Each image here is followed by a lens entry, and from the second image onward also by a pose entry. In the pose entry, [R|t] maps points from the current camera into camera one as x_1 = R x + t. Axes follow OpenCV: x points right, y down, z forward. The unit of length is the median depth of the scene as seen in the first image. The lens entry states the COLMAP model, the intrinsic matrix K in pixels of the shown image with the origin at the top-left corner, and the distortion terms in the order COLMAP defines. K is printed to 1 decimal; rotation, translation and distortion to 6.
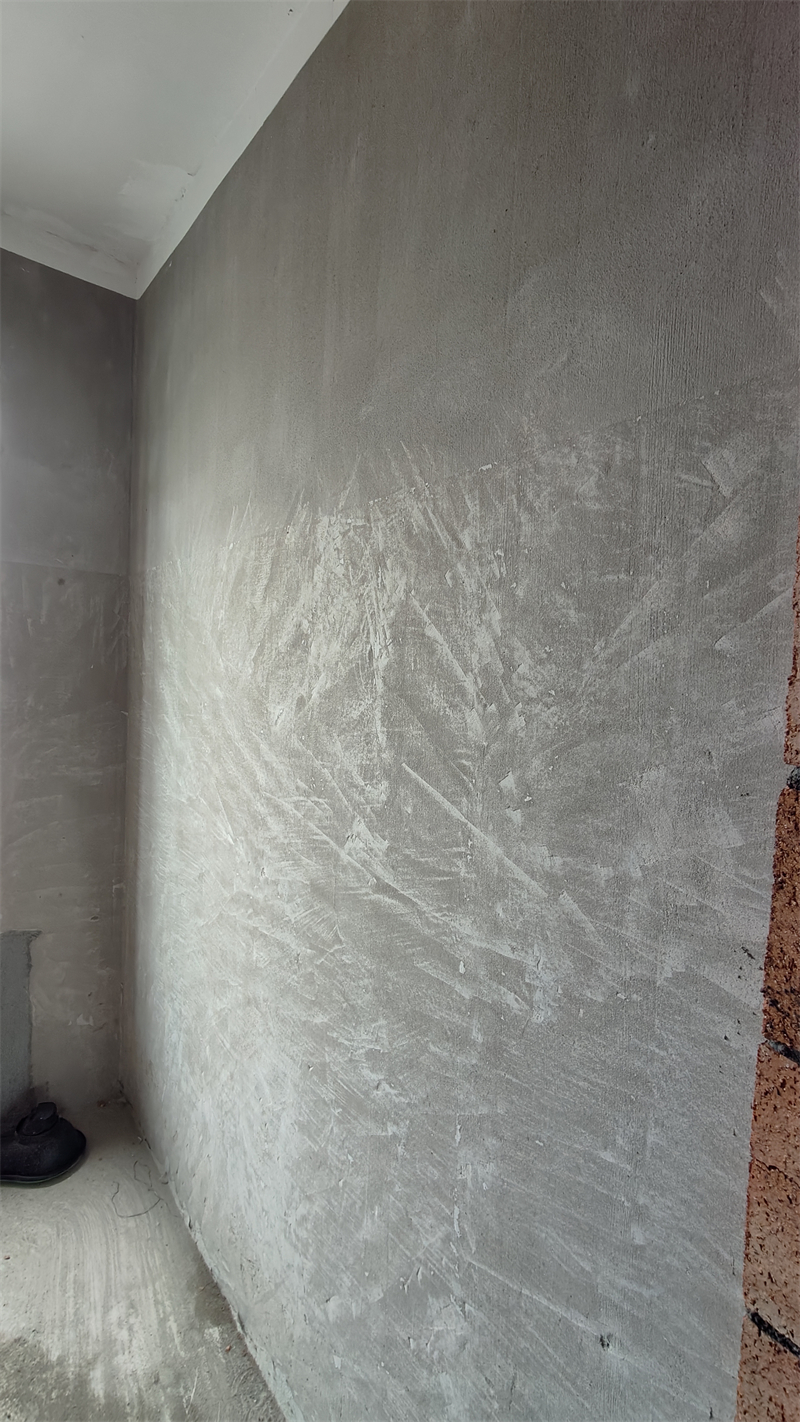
lens RADIAL K [[652.6, 0, 412.0], [0, 652.6, 709.0], [0, 0, 1]] dist [-0.003564, 0.001228]
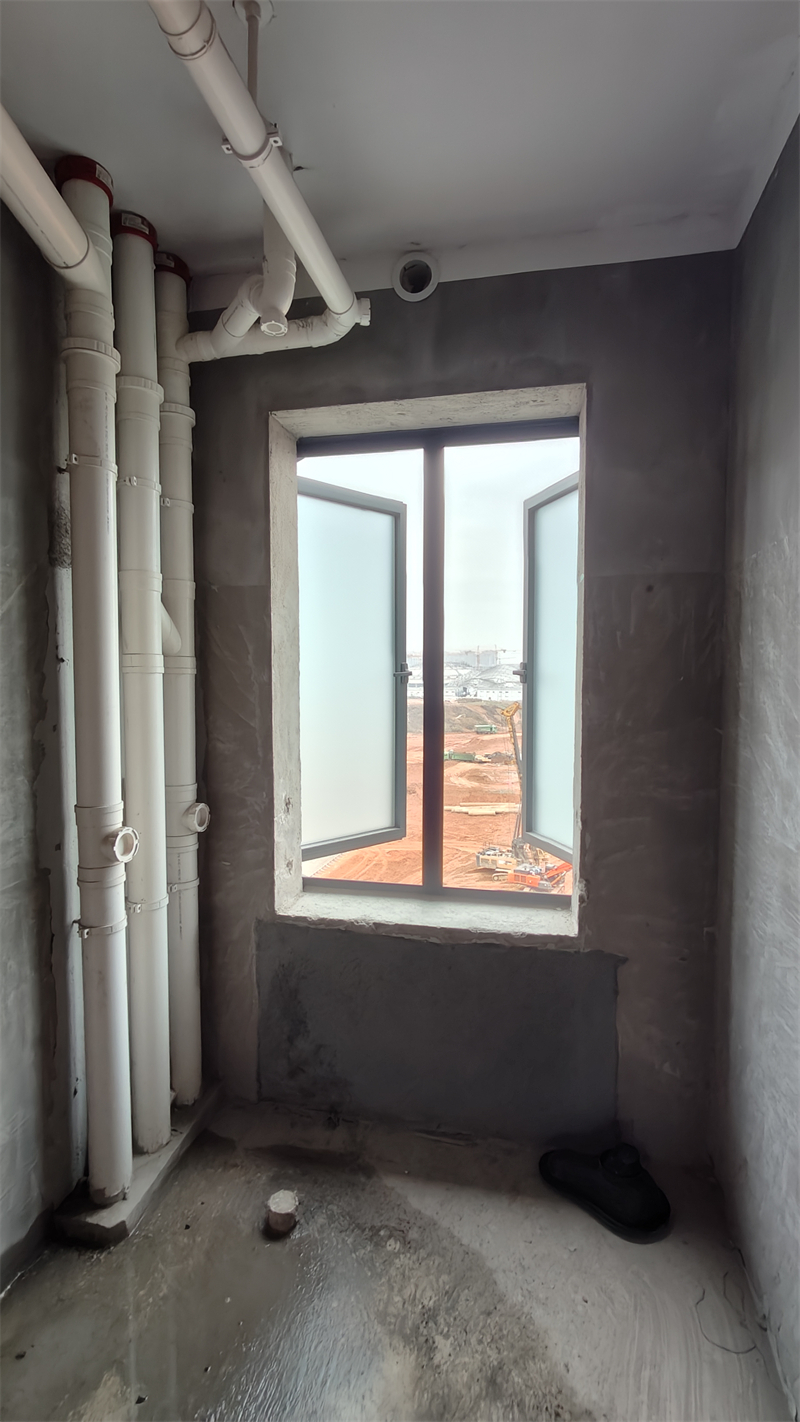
lens RADIAL K [[652.6, 0, 404.8], [0, 652.6, 710.0], [0, 0, 1]] dist [-0.003564, 0.001228]
pose [[0.637253, -0.002619, -0.770650, -0.045623], [-0.012555, 0.999826, -0.013779, -0.004710], [0.770553, 0.018456, 0.637109, 0.148736]]
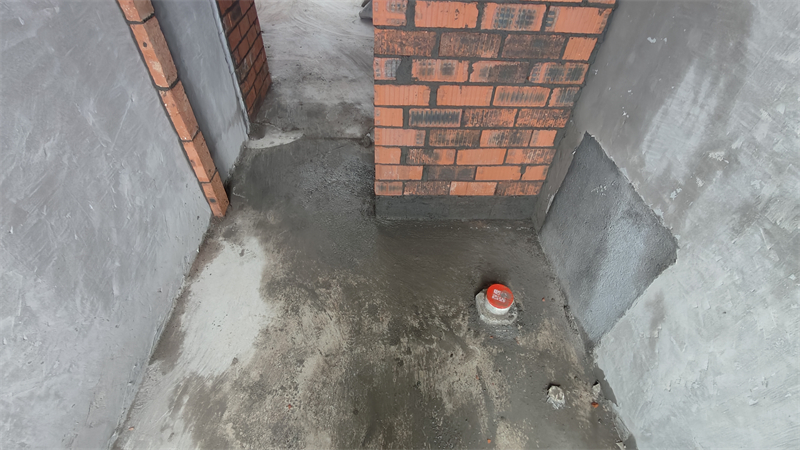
lens RADIAL K [[367.2, 0, 401.2], [0, 367.2, 230.6], [0, 0, 1]] dist [-0.003564, 0.001228]
pose [[-0.796186, -0.478980, 0.369683, -0.681367], [-0.042360, 0.653621, 0.755635, -0.020965], [-0.603567, 0.585967, -0.540694, 0.610569]]
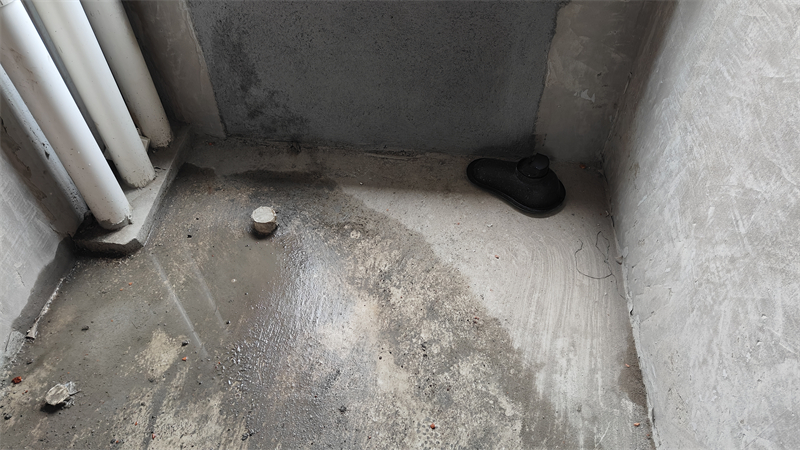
lens RADIAL K [[555.0, 0, 402.7], [0, 555.0, 230.7], [0, 0, 1]] dist [0.017549, -0.002274]
pose [[0.718104, 0.493660, -0.490537, -0.202368], [-0.005973, 0.709205, 0.704977, 0.012673], [0.695910, -0.503317, 0.512231, 0.274201]]
